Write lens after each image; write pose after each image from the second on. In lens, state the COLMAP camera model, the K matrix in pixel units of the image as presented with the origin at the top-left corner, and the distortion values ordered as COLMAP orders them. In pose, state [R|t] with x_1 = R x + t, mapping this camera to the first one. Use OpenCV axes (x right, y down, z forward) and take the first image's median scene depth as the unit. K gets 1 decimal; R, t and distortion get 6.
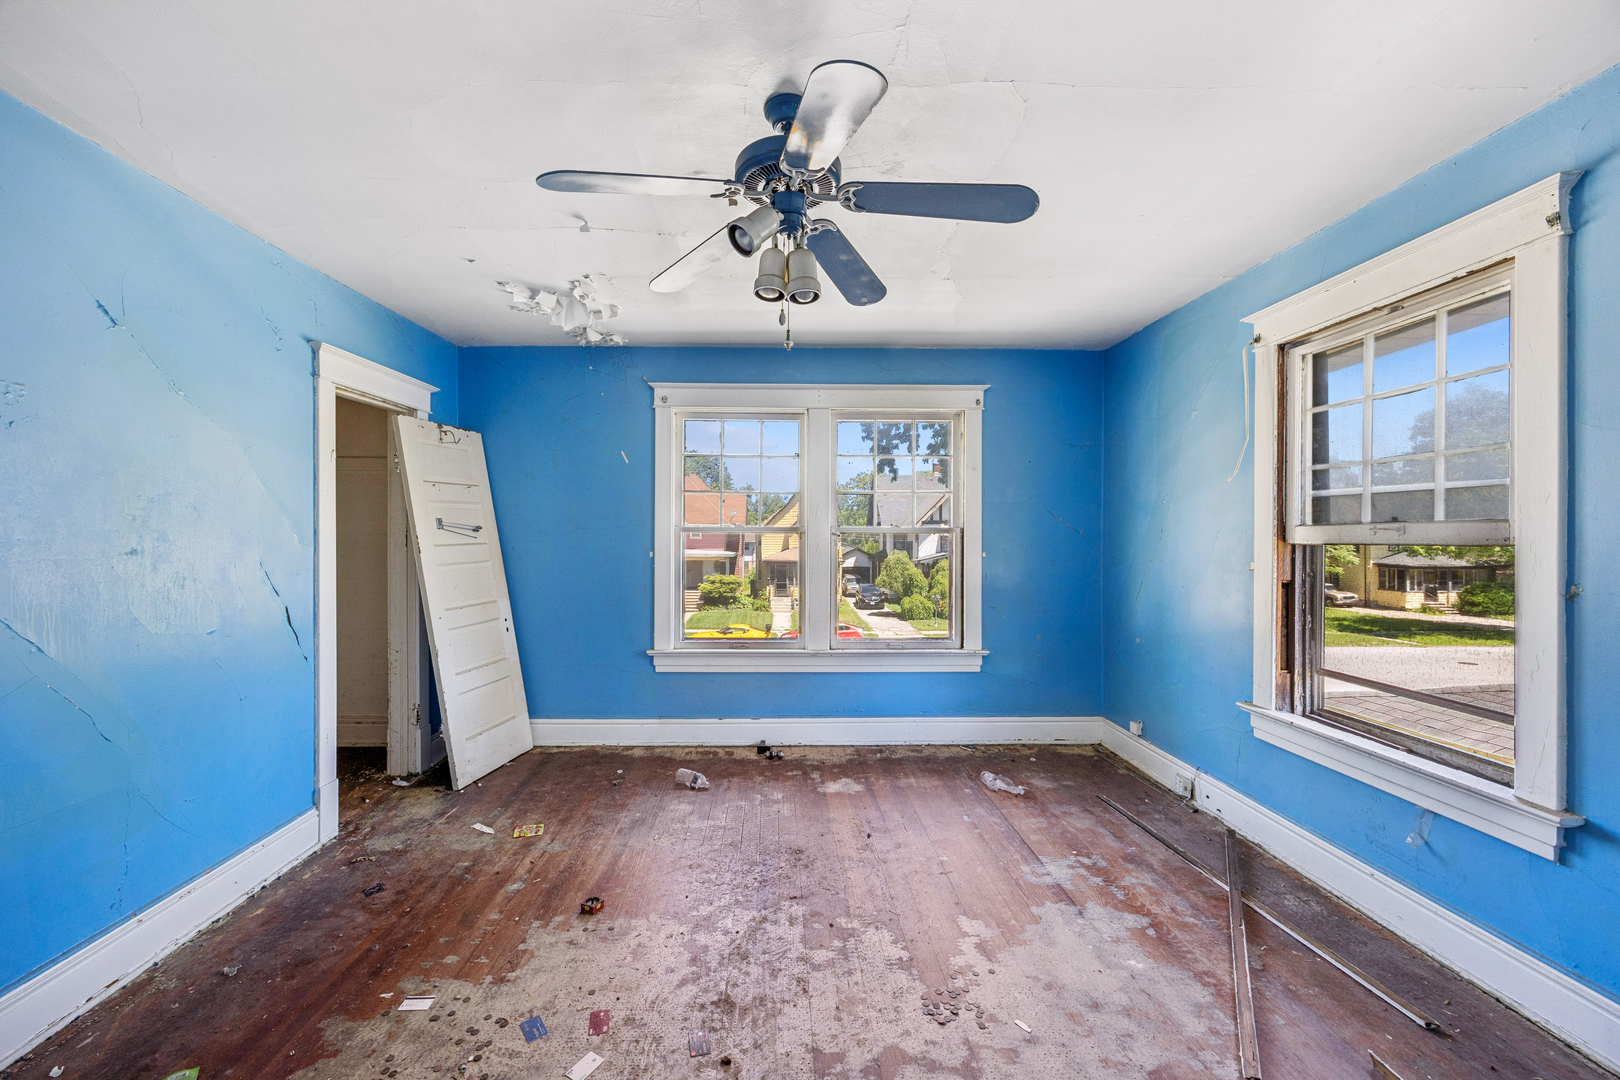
lens RADIAL K [[626.5, 0, 805.4], [0, 626.5, 536.7], [0, 0, 1]] dist [-0.001388, -0.000353]
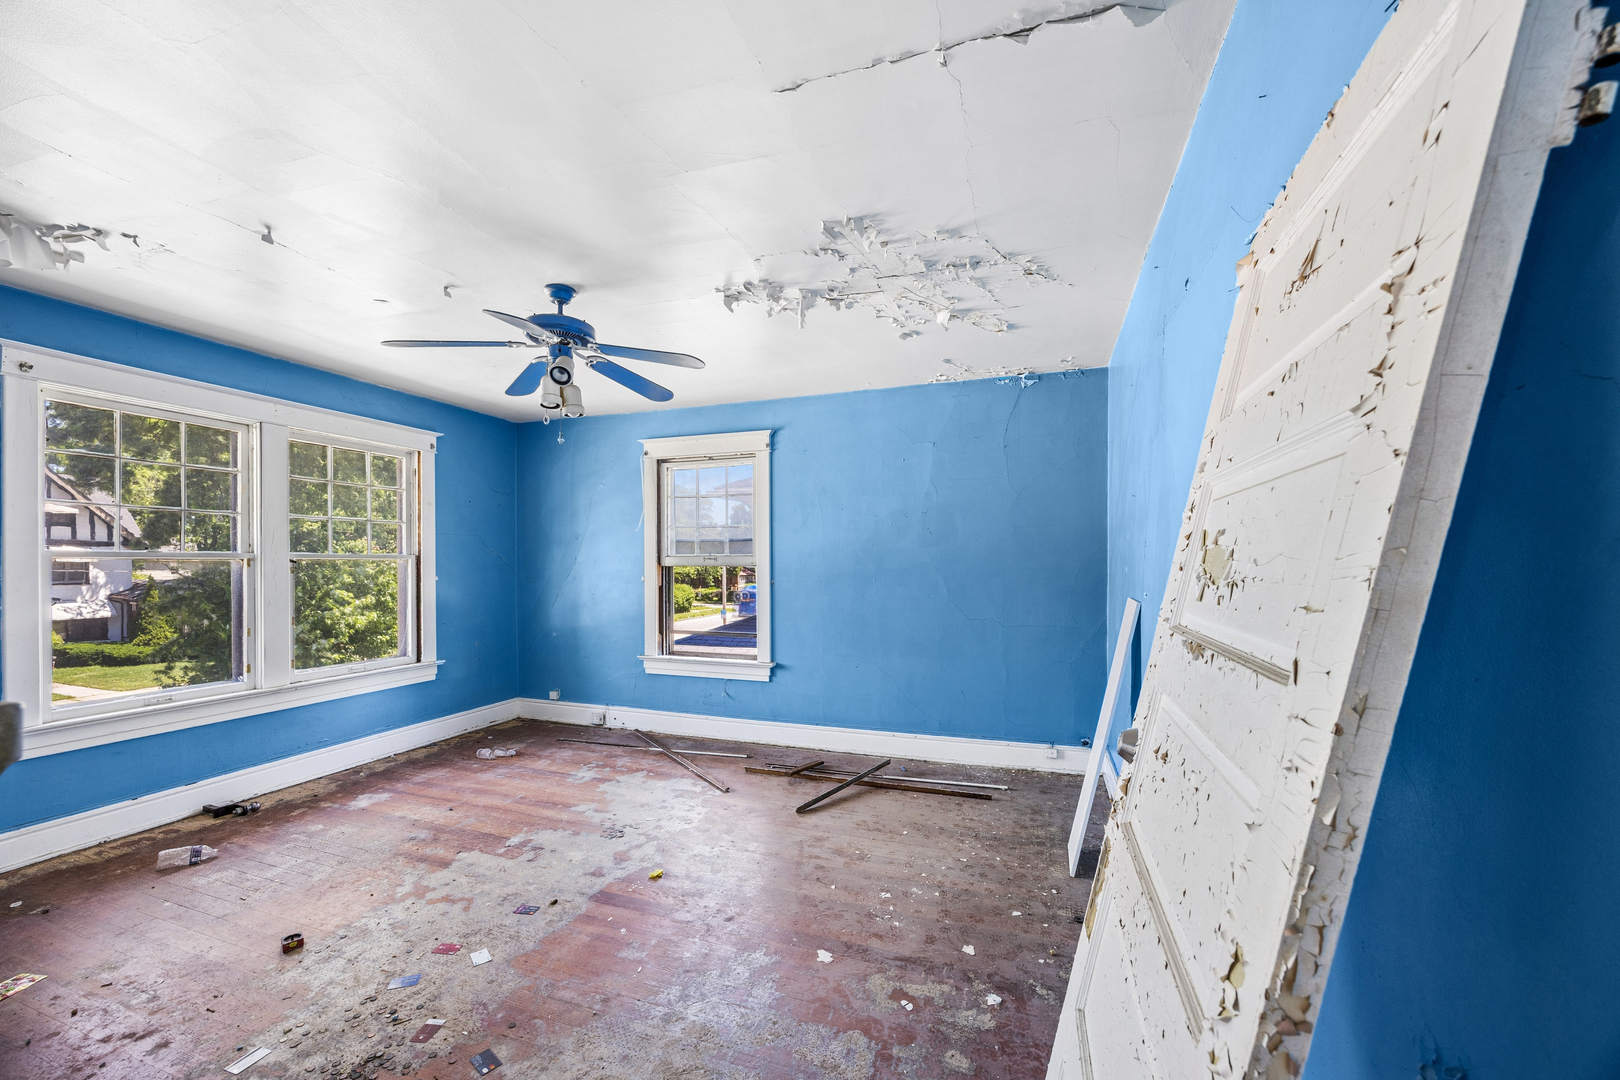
lens RADIAL K [[626.5, 0, 811.1], [0, 626.5, 556.4], [0, 0, 1]] dist [-0.001388, -0.000353]
pose [[0.352654, 0.006481, 0.935731, -0.658482], [0.003035, 0.999963, -0.008069, -0.000877], [-0.935749, 0.005685, 0.352622, -0.069558]]
